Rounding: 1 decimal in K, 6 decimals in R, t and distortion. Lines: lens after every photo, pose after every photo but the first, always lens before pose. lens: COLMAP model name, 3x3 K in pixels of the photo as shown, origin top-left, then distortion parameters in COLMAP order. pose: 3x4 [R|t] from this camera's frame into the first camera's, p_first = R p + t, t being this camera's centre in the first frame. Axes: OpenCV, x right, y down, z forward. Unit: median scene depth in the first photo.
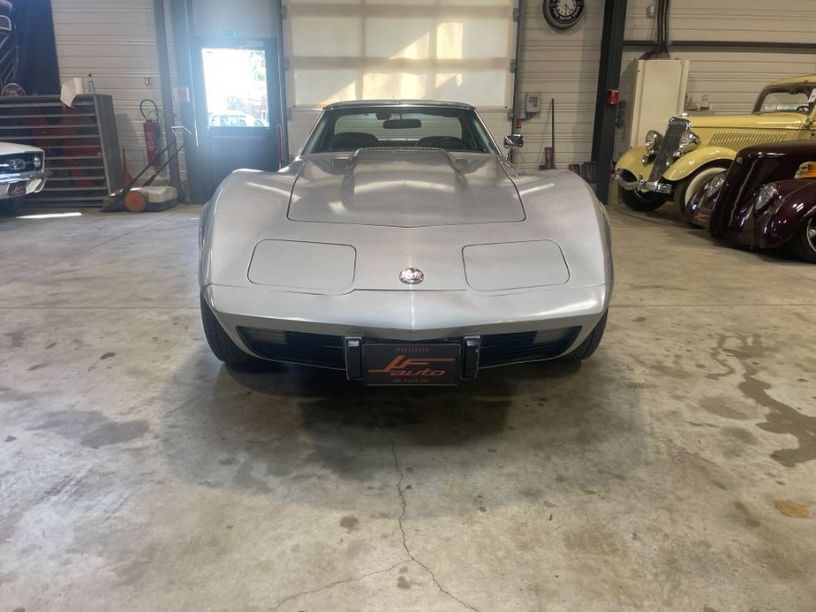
lens RADIAL K [[615.9, 0, 404.3], [0, 615.9, 305.3], [0, 0, 1]] dist [0.098114, -0.130947]
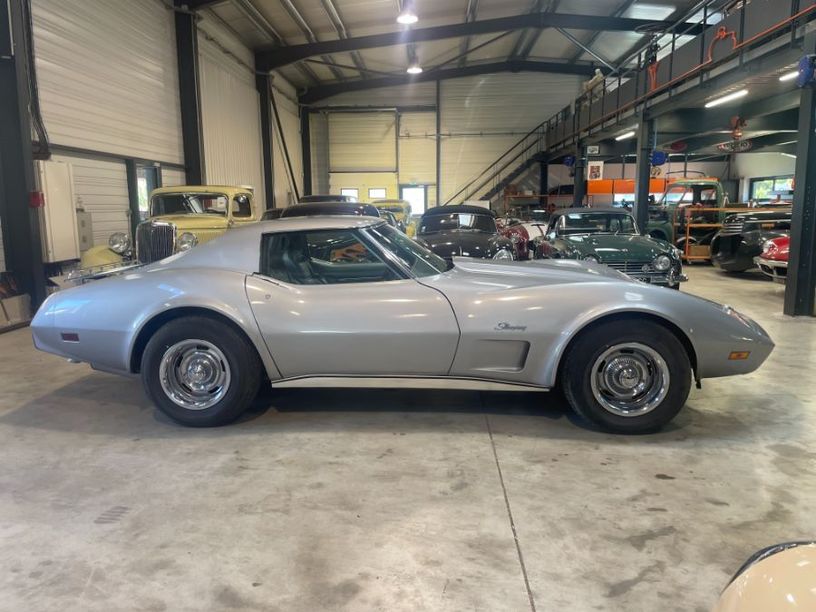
lens RADIAL K [[617.1, 0, 399.9], [0, 617.1, 306.3], [0, 0, 1]] dist [0.099758, -0.136905]
pose [[0.089298, -0.160672, 0.982960, -1.425389], [0.286518, 0.949331, 0.129146, -0.421365], [-0.953904, 0.270103, 0.130809, 1.173301]]
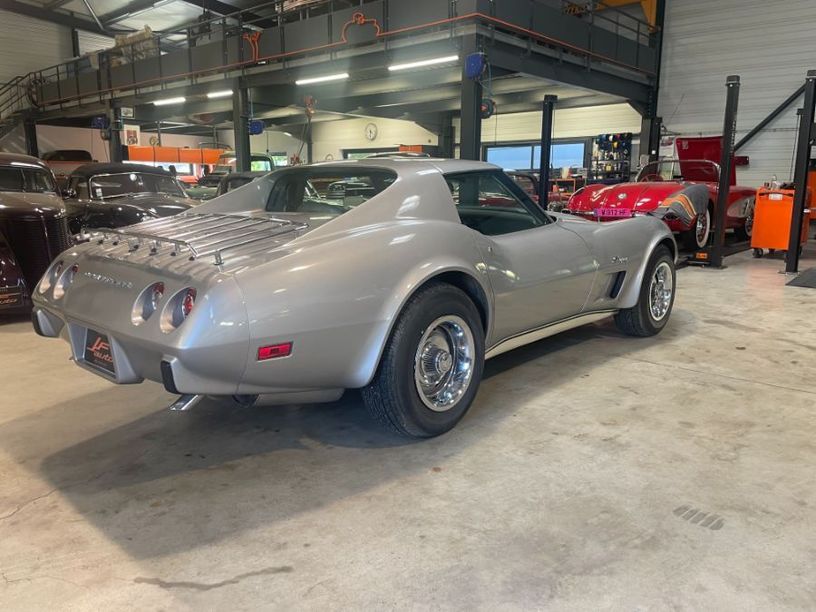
lens RADIAL K [[617.1, 0, 399.9], [0, 617.1, 306.3], [0, 0, 1]] dist [0.099758, -0.136905]
pose [[-0.727338, -0.138623, 0.672133, -0.834148], [0.187365, 0.902070, 0.388799, -0.684145], [-0.660207, 0.408722, -0.630137, 2.310365]]
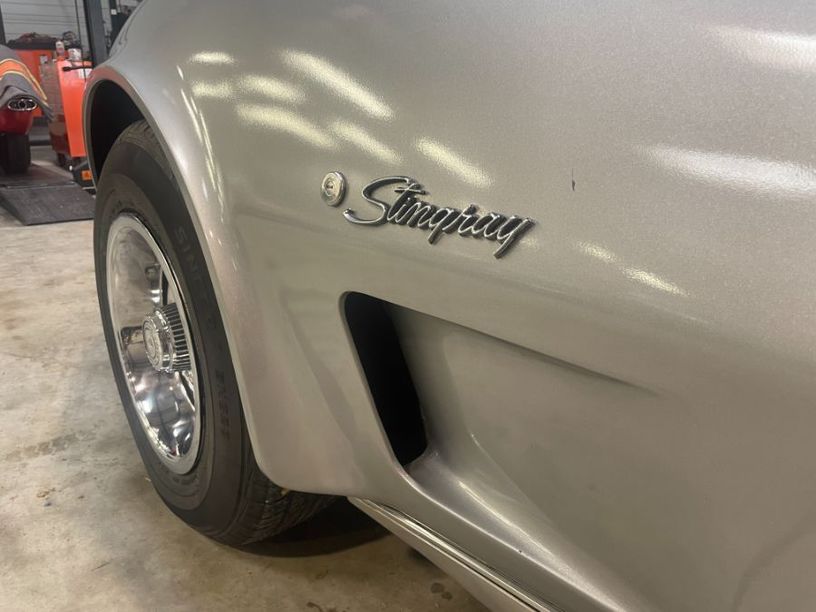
lens RADIAL K [[617.1, 0, 399.9], [0, 617.1, 306.3], [0, 0, 1]] dist [0.099758, -0.136905]
pose [[-0.804898, 0.179815, -0.565514, 0.361650], [-0.173312, 0.840202, 0.513832, -0.236001], [0.567540, 0.511593, -0.645113, 1.245371]]
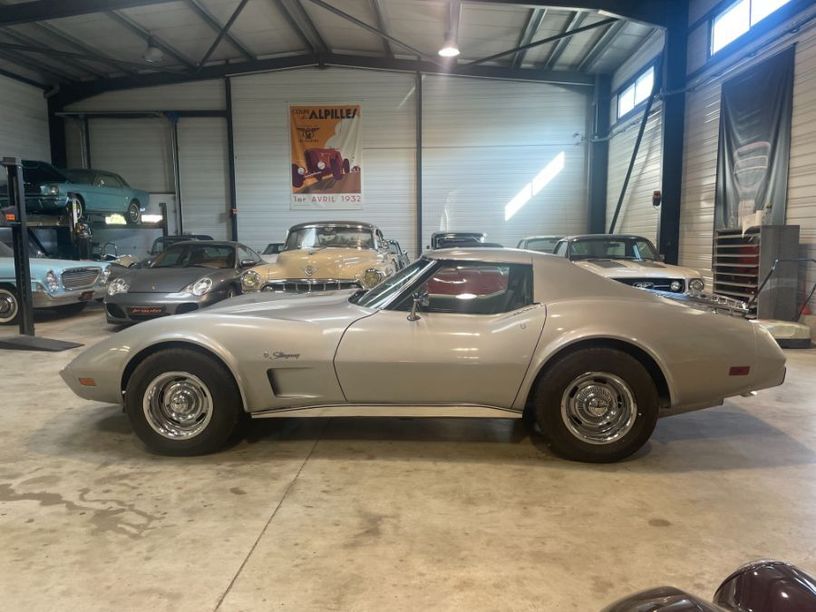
lens RADIAL K [[615.9, 0, 404.3], [0, 615.9, 305.3], [0, 0, 1]] dist [0.098114, -0.130947]
pose [[-0.090769, 0.107658, -0.990036, 1.441950], [-0.268448, 0.954695, 0.128427, -0.493243], [0.959008, 0.277430, -0.057756, 1.414590]]
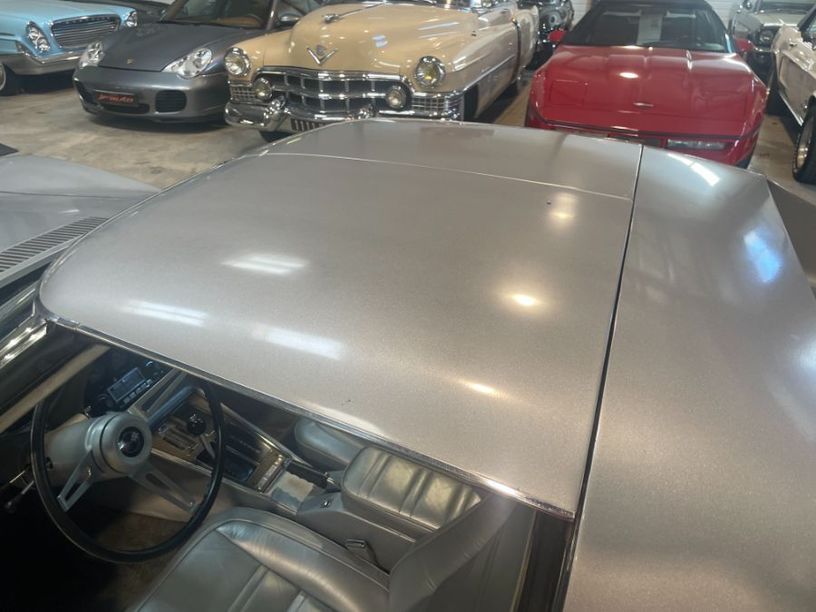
lens RADIAL K [[619.5, 0, 413.5], [0, 619.5, 301.8], [0, 0, 1]] dist [0.102743, -0.142501]
pose [[-0.362933, 0.440333, -0.821211, 0.296296], [-0.273368, 0.792209, 0.545596, -0.607525], [0.890814, 0.422508, -0.167146, 1.543689]]
